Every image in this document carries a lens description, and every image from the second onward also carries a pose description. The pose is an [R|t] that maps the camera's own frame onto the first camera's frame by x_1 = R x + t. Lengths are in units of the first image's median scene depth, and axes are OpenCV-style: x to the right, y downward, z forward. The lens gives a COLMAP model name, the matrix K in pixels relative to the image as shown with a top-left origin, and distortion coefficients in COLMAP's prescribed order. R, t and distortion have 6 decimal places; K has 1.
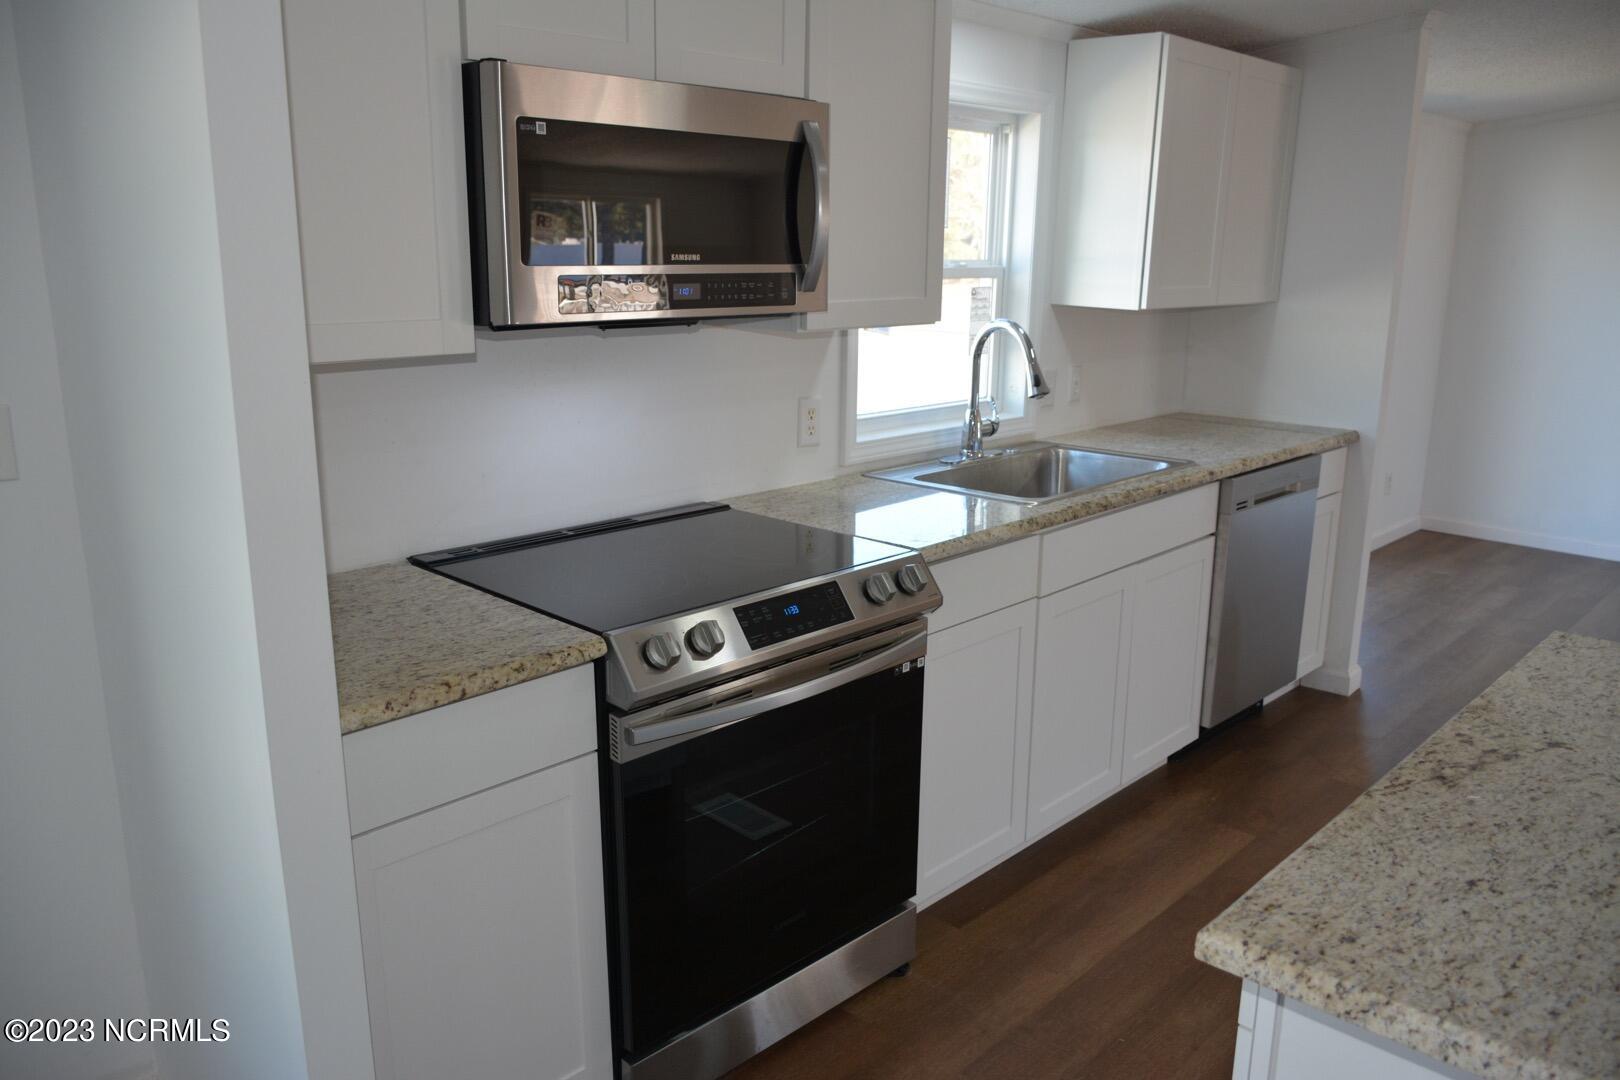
lens RADIAL K [[1224.1, 0, 815.1], [0, 1224.1, 545.4], [0, 0, 1]] dist [-0.038460, 0.008191]
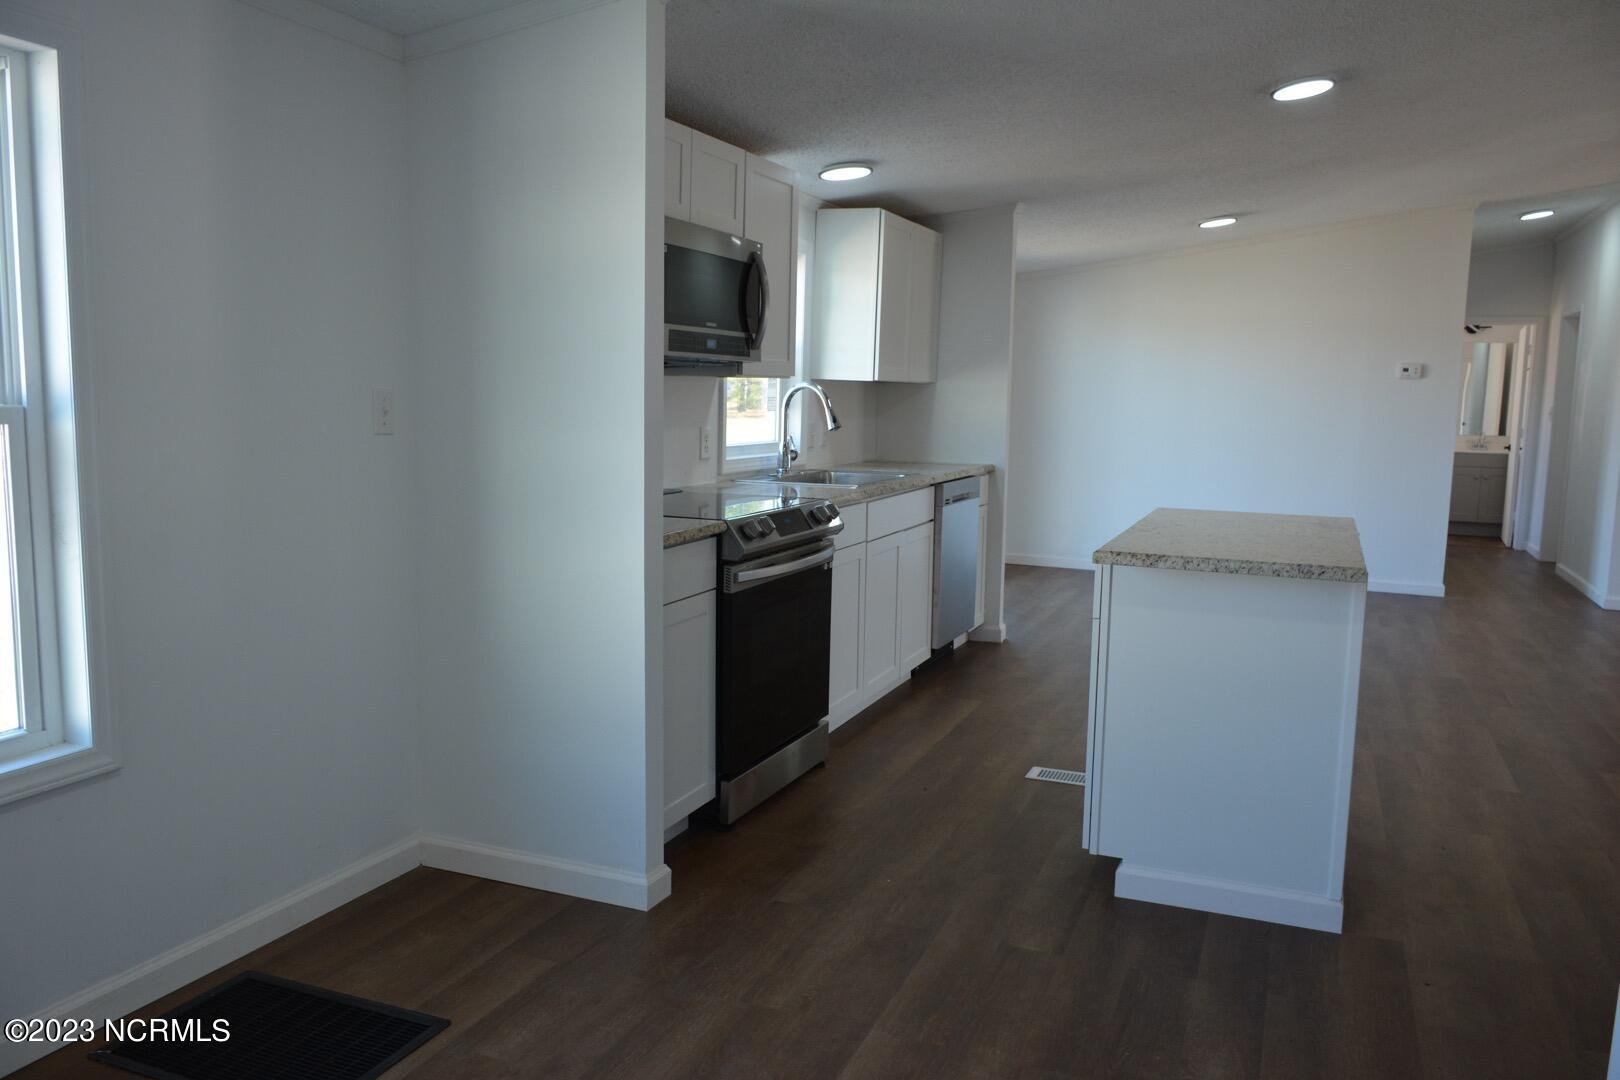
lens RADIAL K [[1224.1, 0, 809.1], [0, 1224.1, 539.0], [0, 0, 1]] dist [-0.038460, 0.008191]
pose [[0.933344, -0.036525, 0.357121, -0.389331], [0.076847, 0.992078, -0.099375, 0.161030], [-0.350662, 0.120195, 0.928757, -0.406630]]
